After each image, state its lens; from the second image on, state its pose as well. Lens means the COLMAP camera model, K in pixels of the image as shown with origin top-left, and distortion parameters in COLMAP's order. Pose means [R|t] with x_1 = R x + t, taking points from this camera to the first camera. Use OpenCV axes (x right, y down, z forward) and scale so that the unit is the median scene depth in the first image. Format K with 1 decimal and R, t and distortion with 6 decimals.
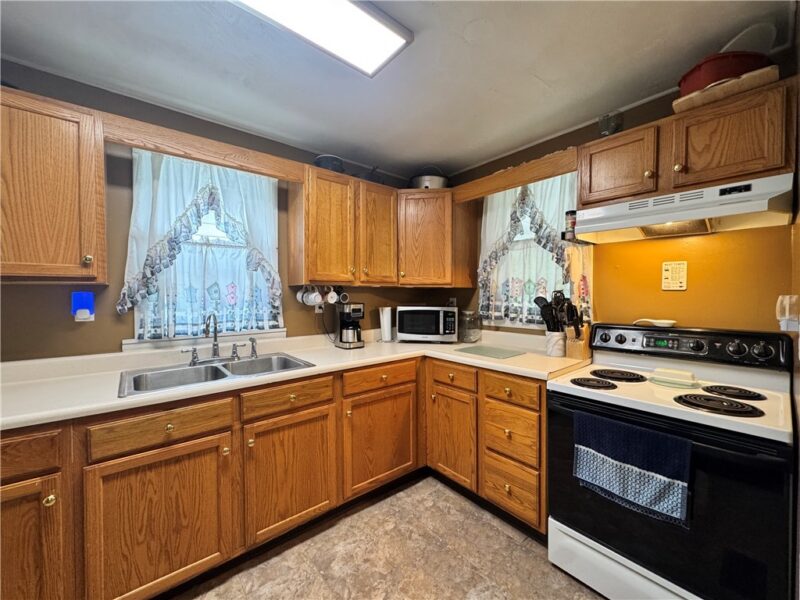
lens RADIAL K [[320.3, 0, 400.0], [0, 320.3, 300.0], [0, 0, 1]] dist [-0.001100, -0.000011]
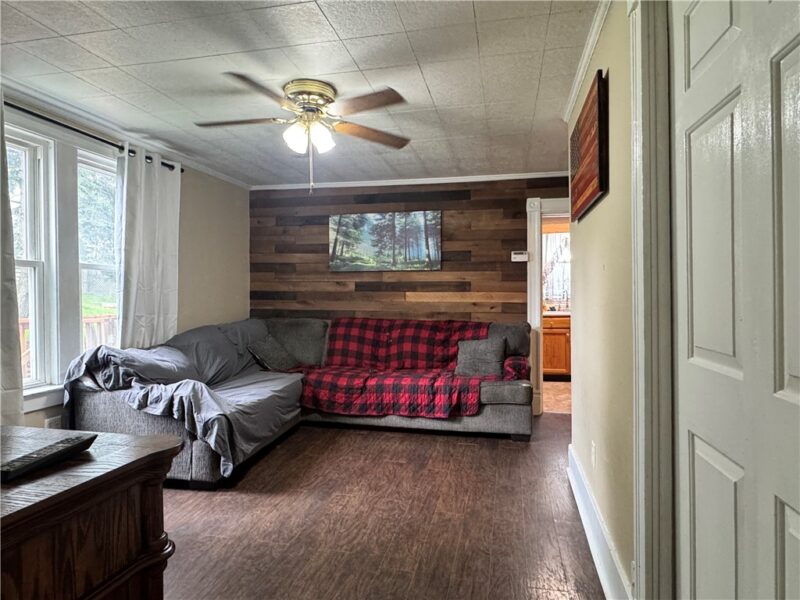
lens RADIAL K [[491.0, 0, 400.0], [0, 491.0, 300.0], [0, 0, 1]] dist [-0.002548, -0.000476]
pose [[0.619959, 0.016539, -0.784460, 2.049252], [0.000685, 0.999766, 0.021620, 0.035797], [0.784634, -0.013941, 0.619803, -3.027188]]
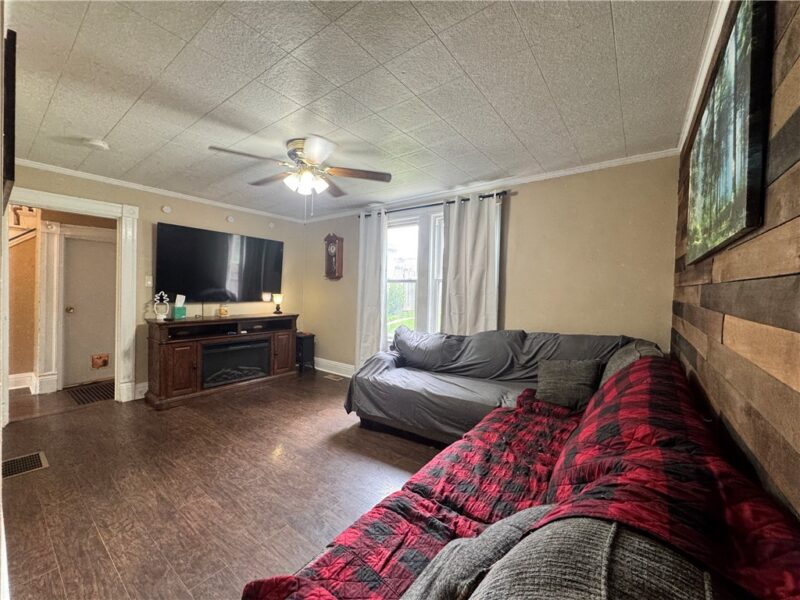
lens RADIAL K [[320.3, 0, 400.0], [0, 320.3, 300.0], [0, 0, 1]] dist [-0.001100, -0.000011]
pose [[-0.971777, -0.006556, -0.235812, 0.290489], [-0.014576, 0.999373, 0.032282, 0.004085], [0.235453, 0.034808, -0.971262, -0.413737]]
